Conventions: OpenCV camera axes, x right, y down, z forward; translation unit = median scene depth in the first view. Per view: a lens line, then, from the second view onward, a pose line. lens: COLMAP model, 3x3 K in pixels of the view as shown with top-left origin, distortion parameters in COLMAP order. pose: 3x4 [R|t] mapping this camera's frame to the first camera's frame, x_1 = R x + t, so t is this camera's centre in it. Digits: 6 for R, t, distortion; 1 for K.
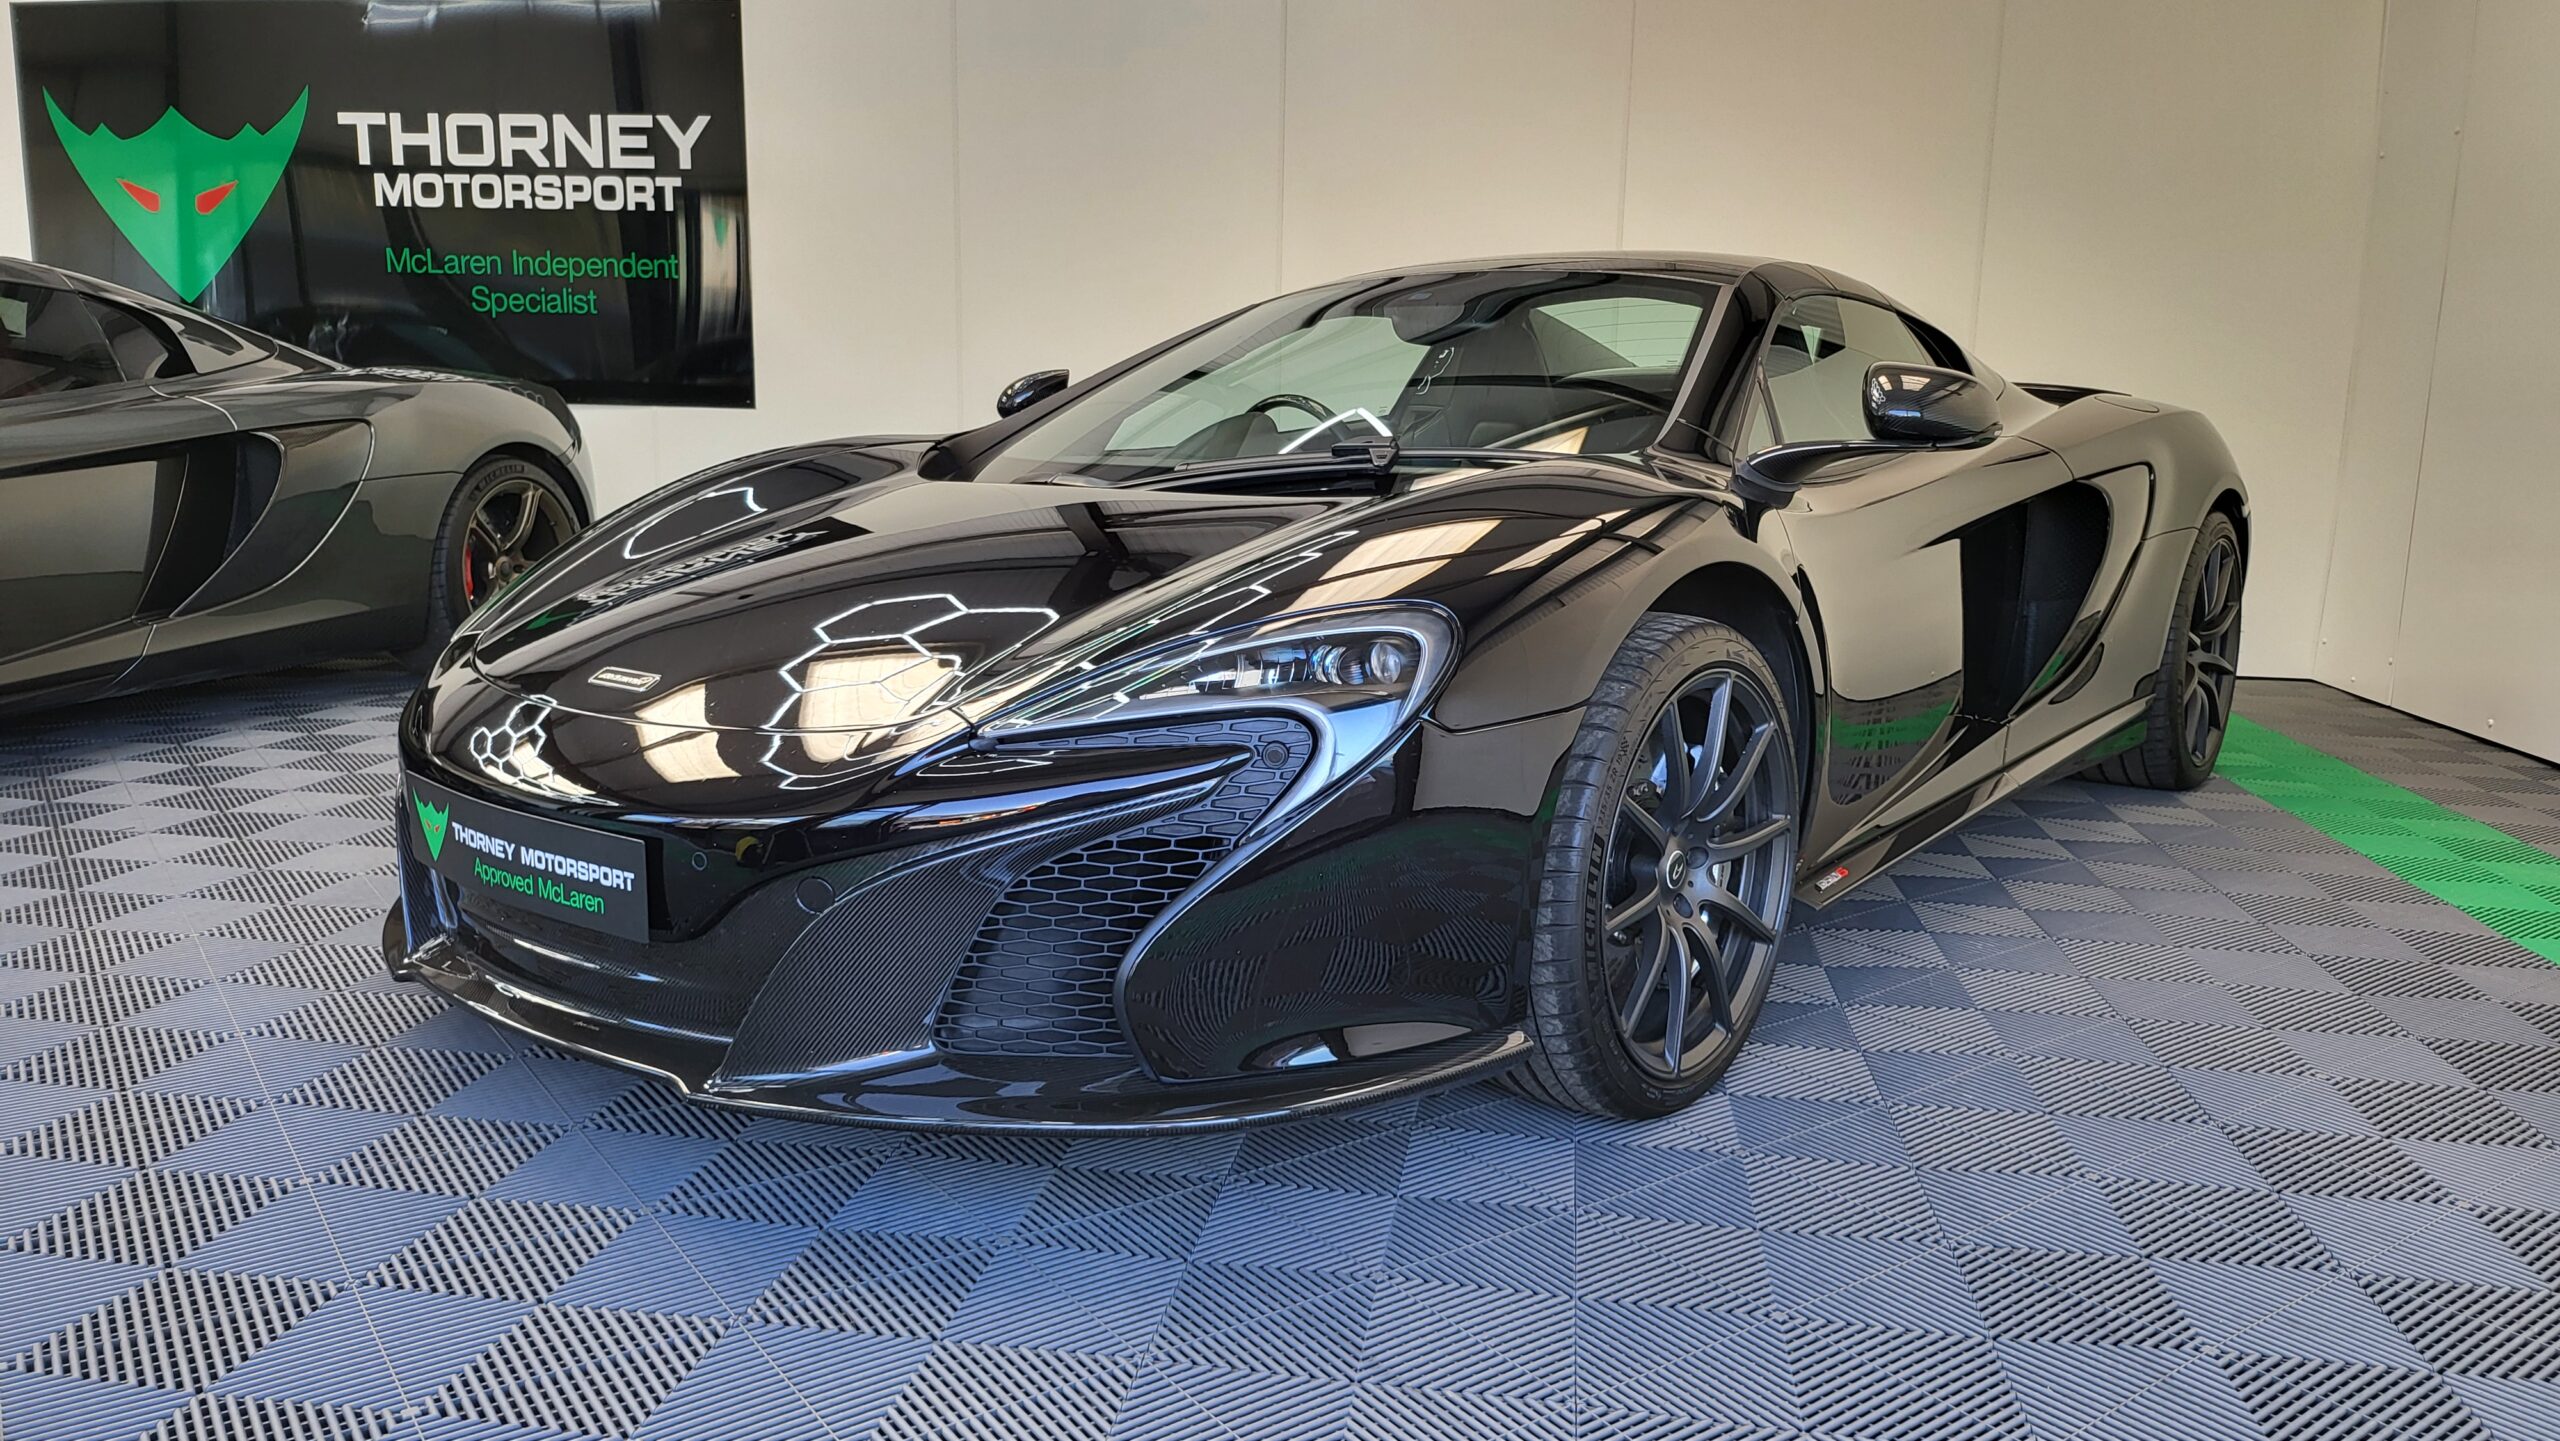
lens RADIAL K [[1789.0, 0, 1289.0], [0, 1789.0, 714.2], [0, 0, 1]] dist [0.070046, -0.061781]
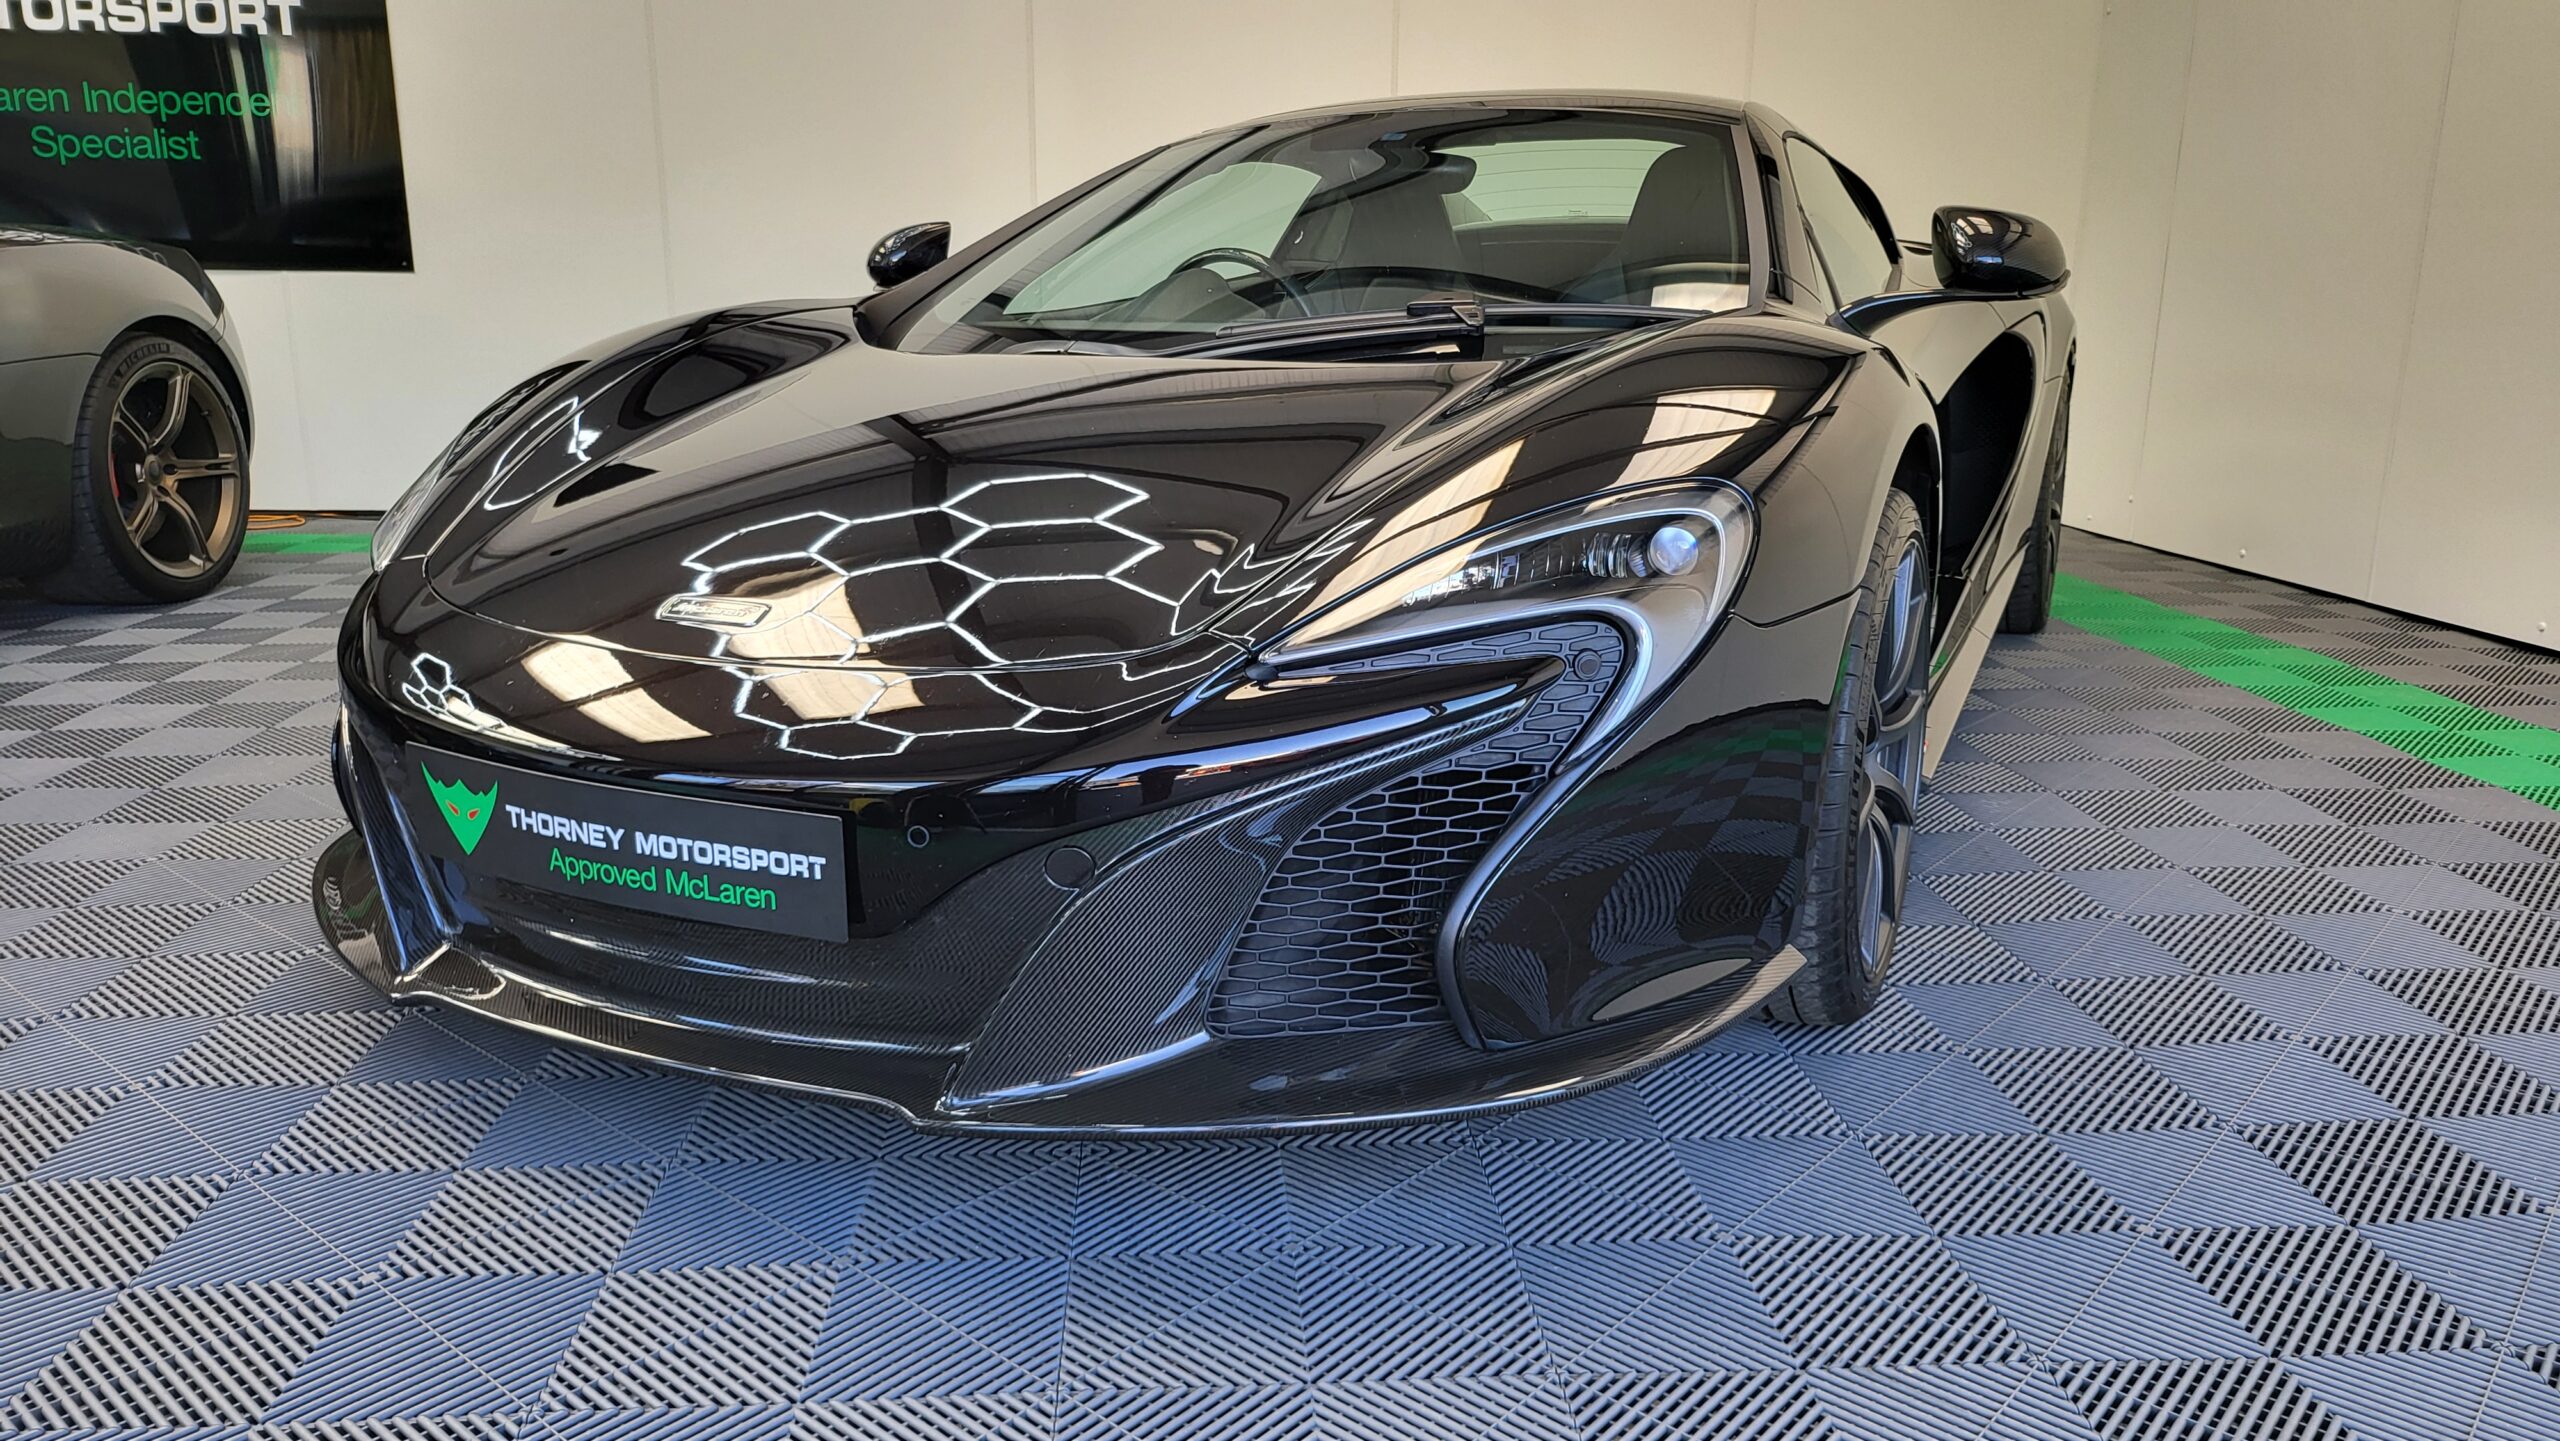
lens RADIAL K [[1789.0, 0, 1289.0], [0, 1789.0, 714.2], [0, 0, 1]] dist [0.070046, -0.061781]
pose [[0.974952, -0.063062, 0.213287, -0.088601], [0.047310, 0.995817, 0.078171, -0.007415], [-0.217324, -0.066122, 0.973857, 0.049772]]
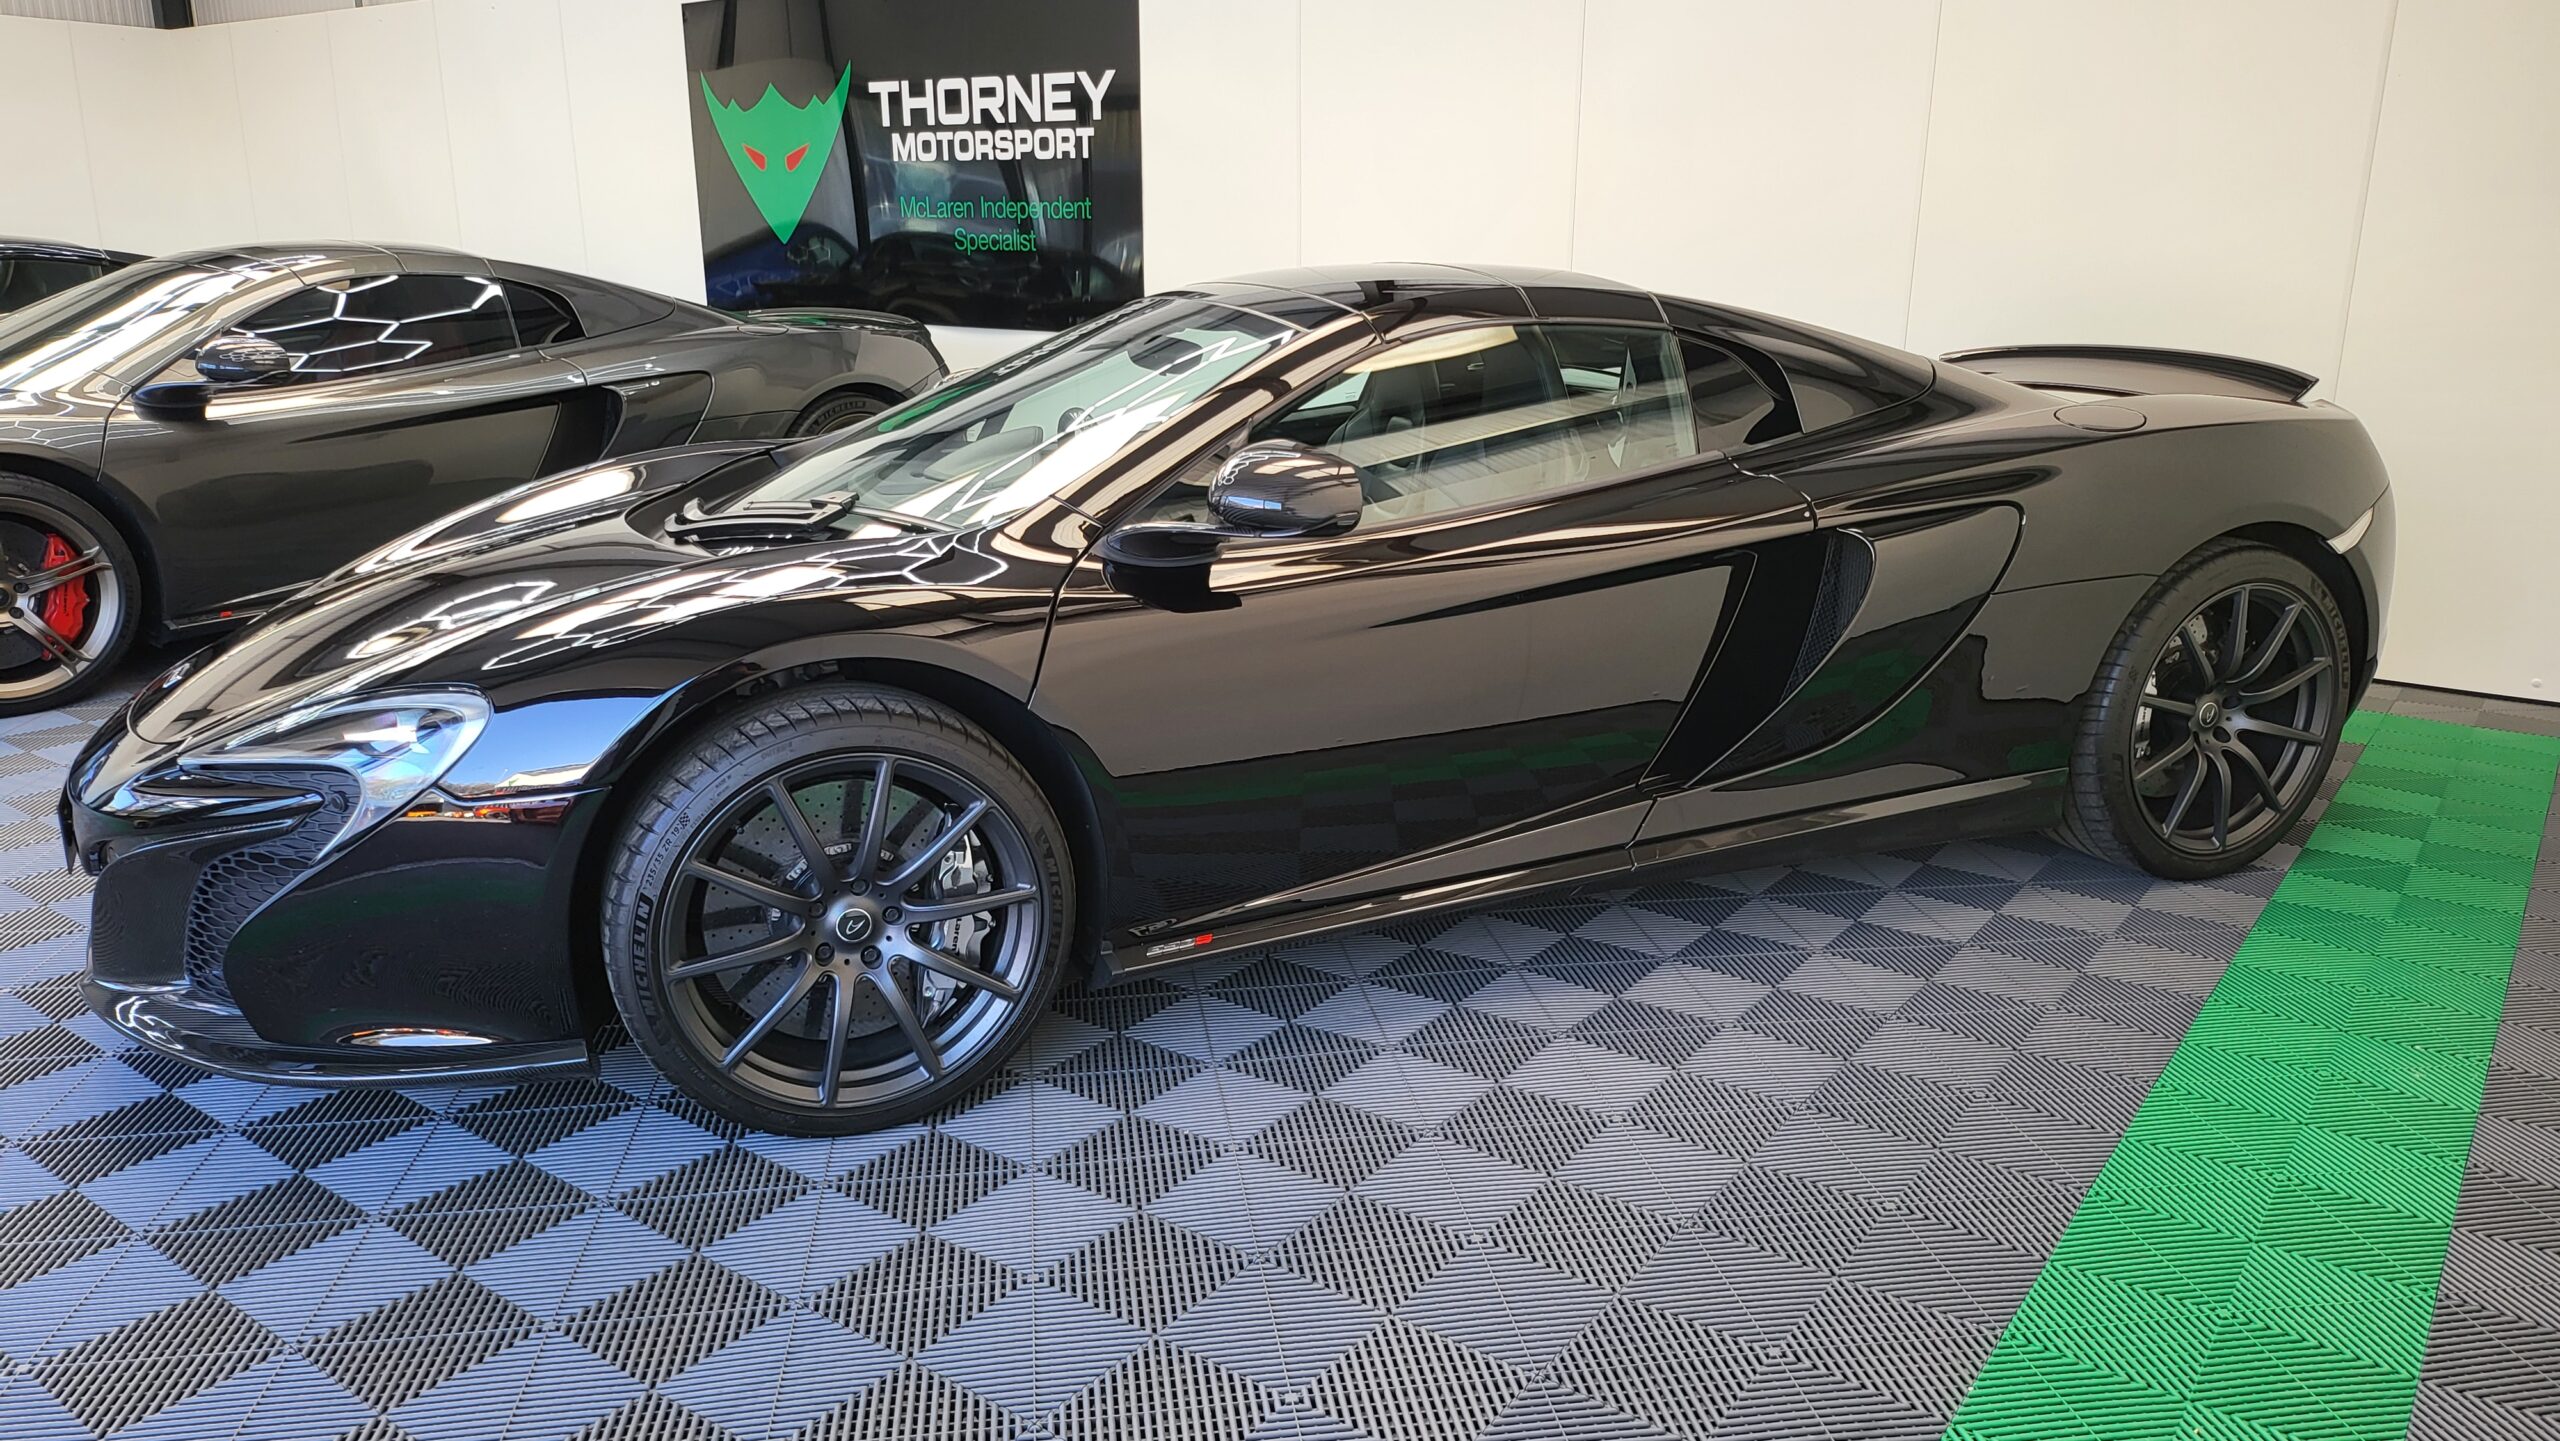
lens RADIAL K [[1789.0, 0, 1289.0], [0, 1789.0, 714.2], [0, 0, 1]] dist [0.070046, -0.061781]
pose [[0.888156, 0.103826, -0.447660, 0.304897], [-0.066077, 0.992873, 0.099183, -0.055521], [0.454767, -0.058510, 0.888686, 0.045837]]
